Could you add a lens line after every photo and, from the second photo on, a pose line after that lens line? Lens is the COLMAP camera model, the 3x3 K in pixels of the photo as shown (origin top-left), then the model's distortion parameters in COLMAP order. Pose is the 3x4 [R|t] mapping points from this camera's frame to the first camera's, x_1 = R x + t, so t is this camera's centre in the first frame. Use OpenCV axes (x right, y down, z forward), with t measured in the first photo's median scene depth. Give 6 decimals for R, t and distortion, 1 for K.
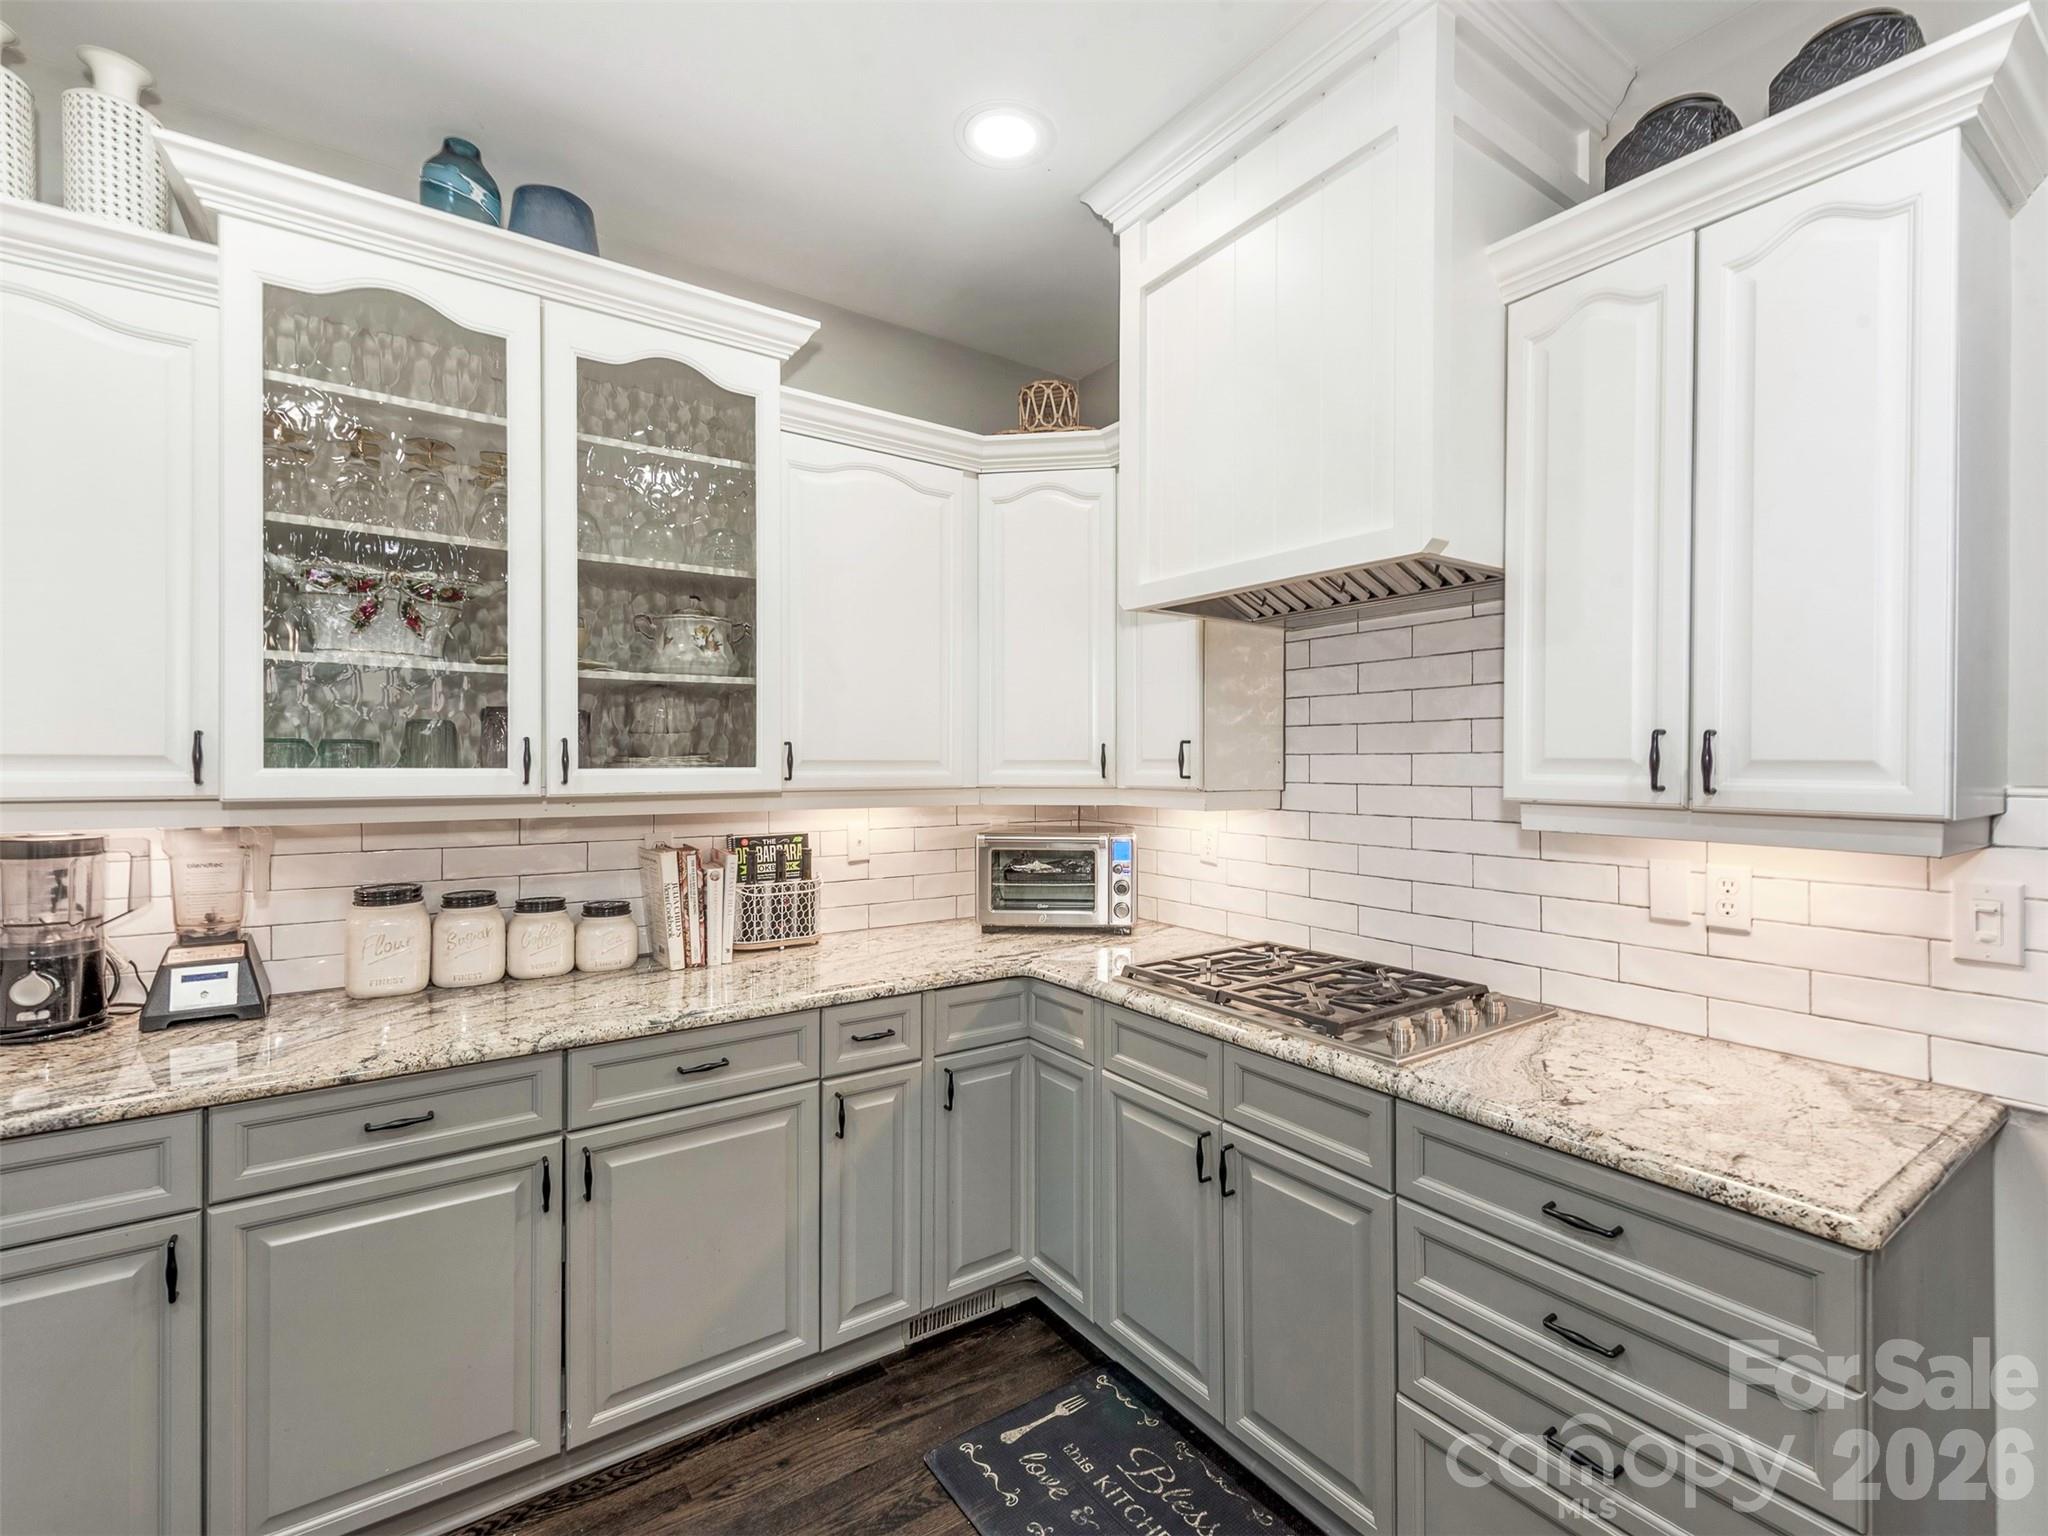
lens RADIAL K [[931.4, 0, 1072.2], [0, 931.4, 764.6], [0, 0, 1]] dist [0.004318, 0.000082]
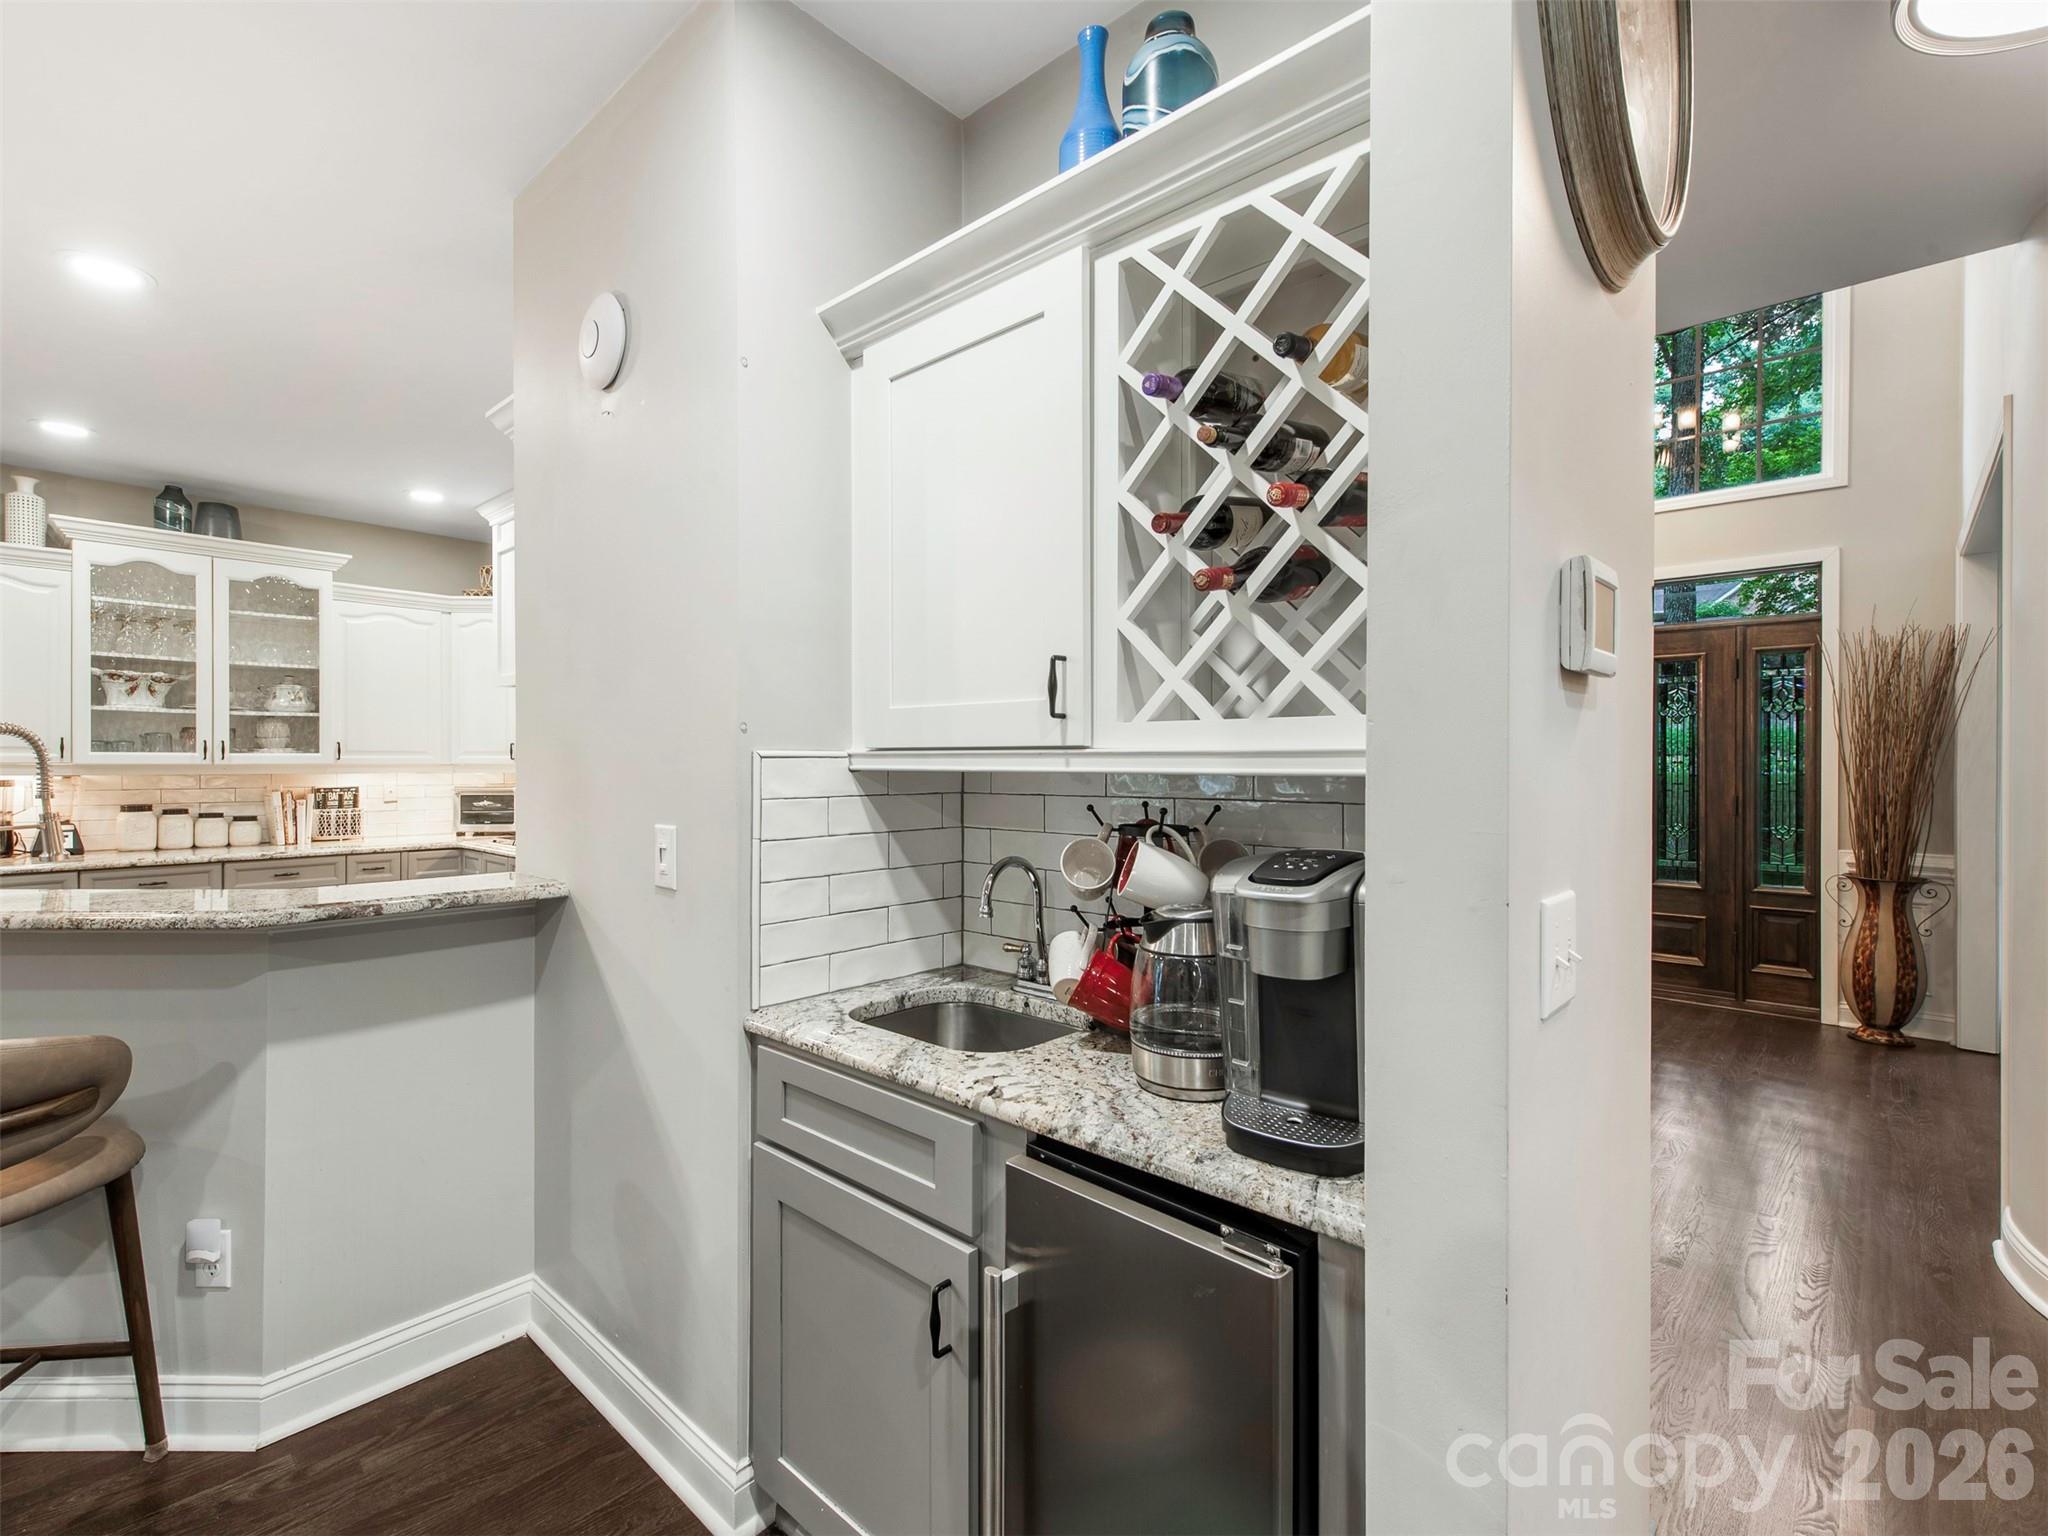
lens RADIAL K [[931.1, 0, 993.2], [0, 931.1, 769.8], [0, 0, 1]] dist [-0.001699, -0.001173]
pose [[0.981976, 0.001209, 0.189003, 0.897346], [-0.002215, 0.999984, 0.005112, 0.029427], [-0.188994, -0.005438, 0.981963, -1.627351]]
